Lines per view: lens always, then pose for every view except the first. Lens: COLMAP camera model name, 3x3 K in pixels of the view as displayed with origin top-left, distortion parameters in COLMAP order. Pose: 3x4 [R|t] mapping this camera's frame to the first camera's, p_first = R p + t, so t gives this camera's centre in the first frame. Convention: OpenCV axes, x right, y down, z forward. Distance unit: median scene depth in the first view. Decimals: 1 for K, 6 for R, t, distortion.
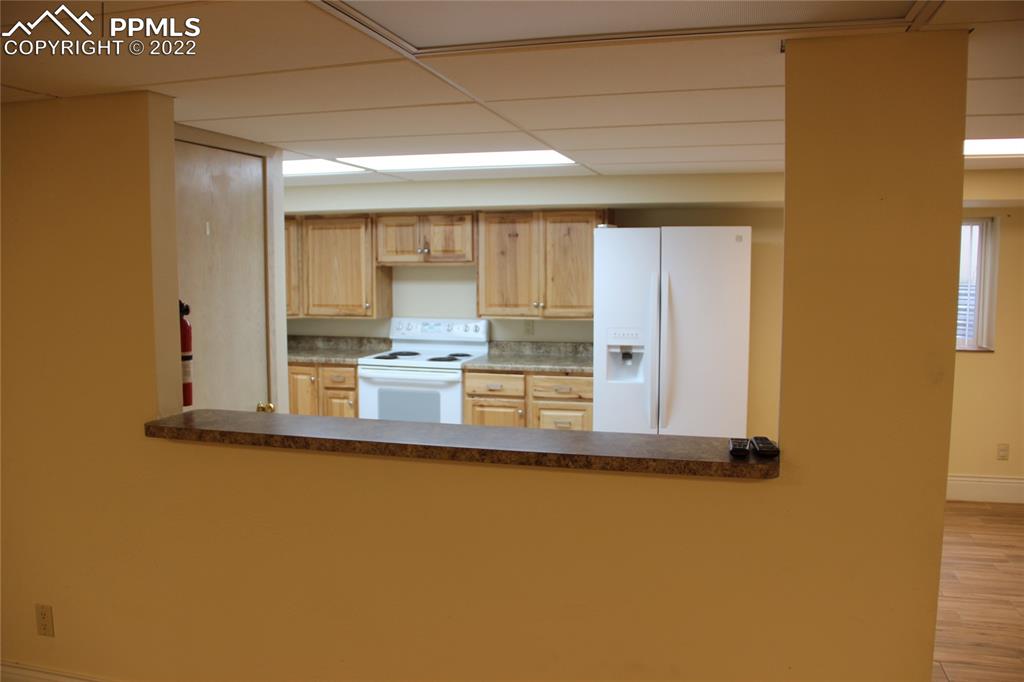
lens RADIAL K [[852.7, 0, 506.1], [0, 852.7, 354.5], [0, 0, 1]] dist [-0.185492, 0.150332]
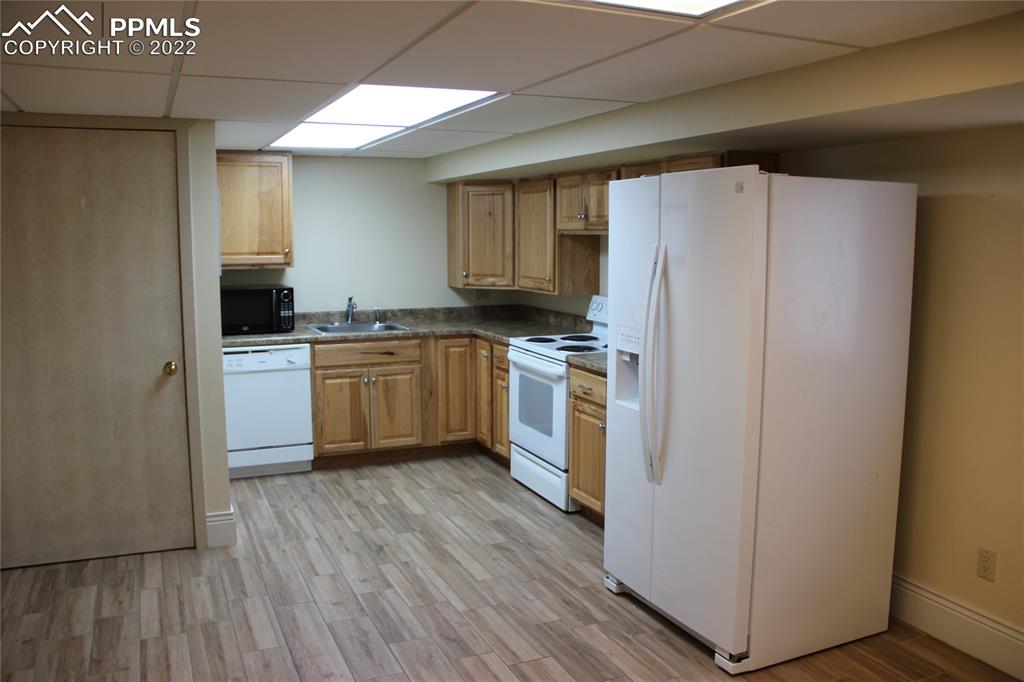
lens RADIAL K [[852.7, 0, 506.1], [0, 852.7, 354.5], [0, 0, 1]] dist [-0.185492, 0.150332]
pose [[0.640238, 0.110496, -0.760188, 0.507824], [-0.085716, 0.993697, 0.072246, -0.042119], [0.763379, 0.018906, 0.645674, 0.417160]]
